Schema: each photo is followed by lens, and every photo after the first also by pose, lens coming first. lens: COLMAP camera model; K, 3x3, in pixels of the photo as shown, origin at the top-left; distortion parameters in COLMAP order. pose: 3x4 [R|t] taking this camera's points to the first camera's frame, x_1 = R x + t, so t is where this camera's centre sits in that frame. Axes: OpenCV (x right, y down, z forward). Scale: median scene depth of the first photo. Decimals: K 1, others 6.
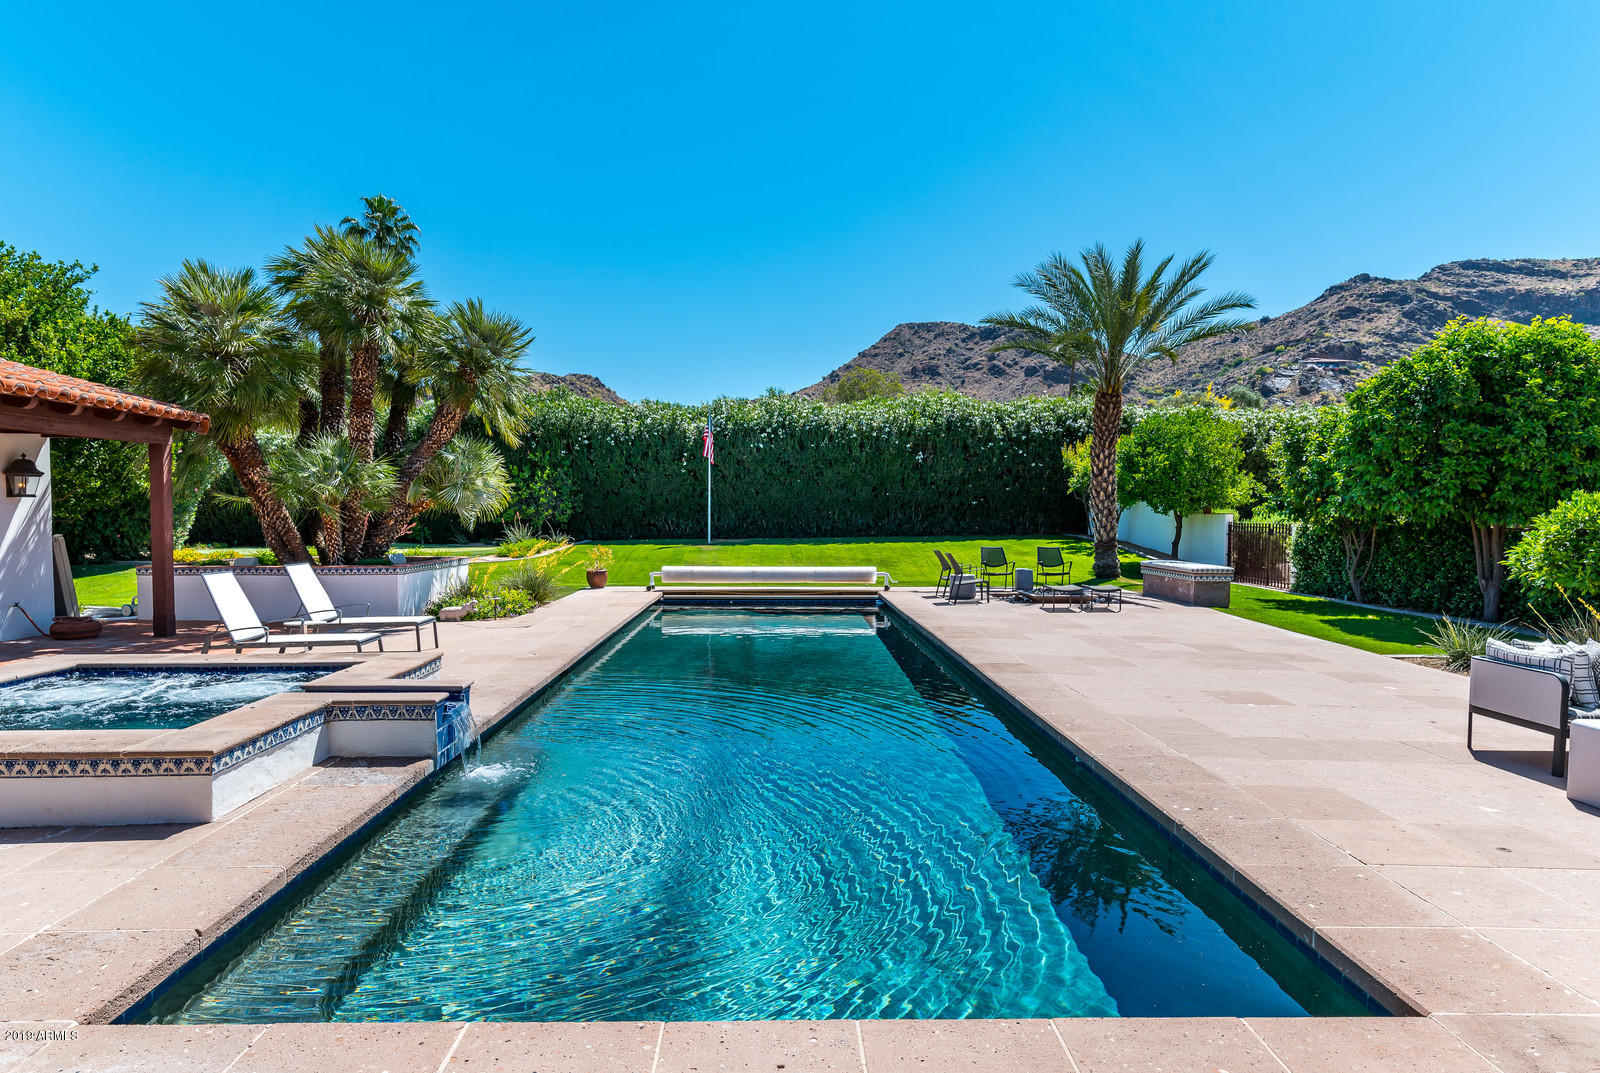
lens RADIAL K [[901.6, 0, 792.7], [0, 901.6, 540.4], [0, 0, 1]] dist [0.001174, 0.001613]
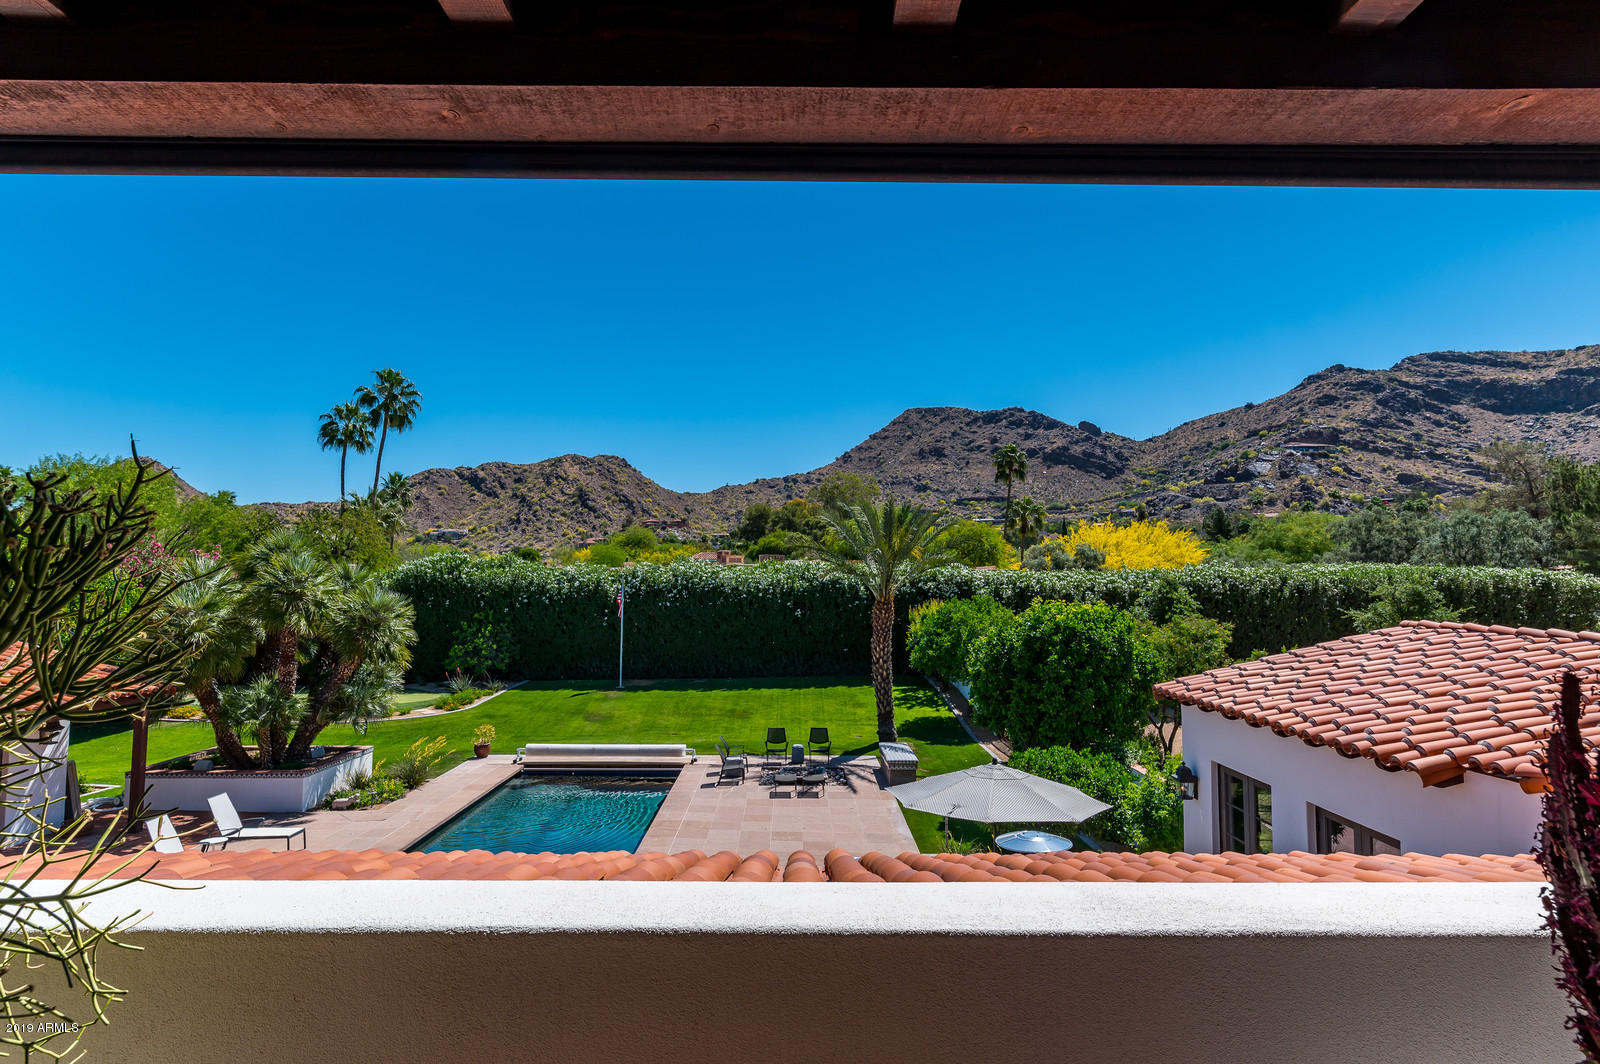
lens RADIAL K [[858.7, 0, 805.0], [0, 858.7, 519.4], [0, 0, 1]] dist [0.000949, -0.000429]
pose [[0.999982, 0.003196, -0.005109, 0.153119], [-0.003717, 0.994404, -0.105583, -0.094586], [0.004743, 0.105600, 0.994397, -0.170307]]
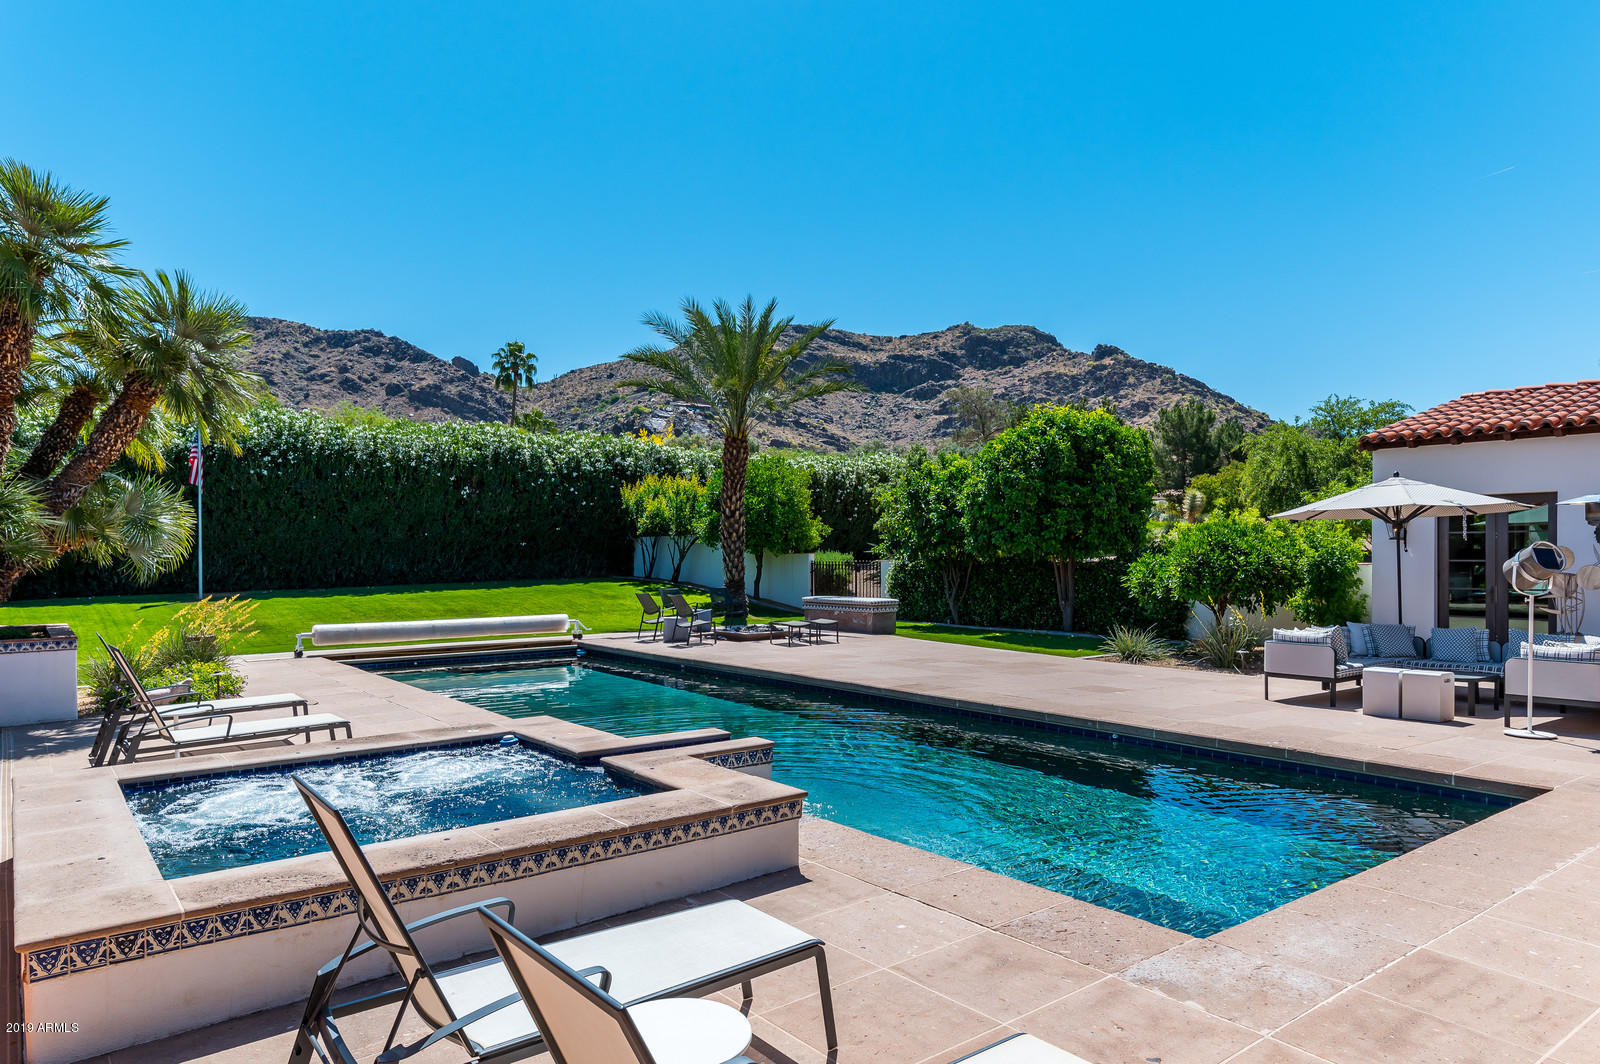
lens RADIAL K [[1015.2, 0, 808.1], [0, 1015.2, 562.2], [0, 0, 1]] dist [-0.002604, 0.000534]
pose [[0.798730, -0.014711, 0.601510, -0.184601], [0.028544, 0.999502, -0.013459, -0.001517], [-0.601013, 0.027919, 0.798752, 0.013019]]
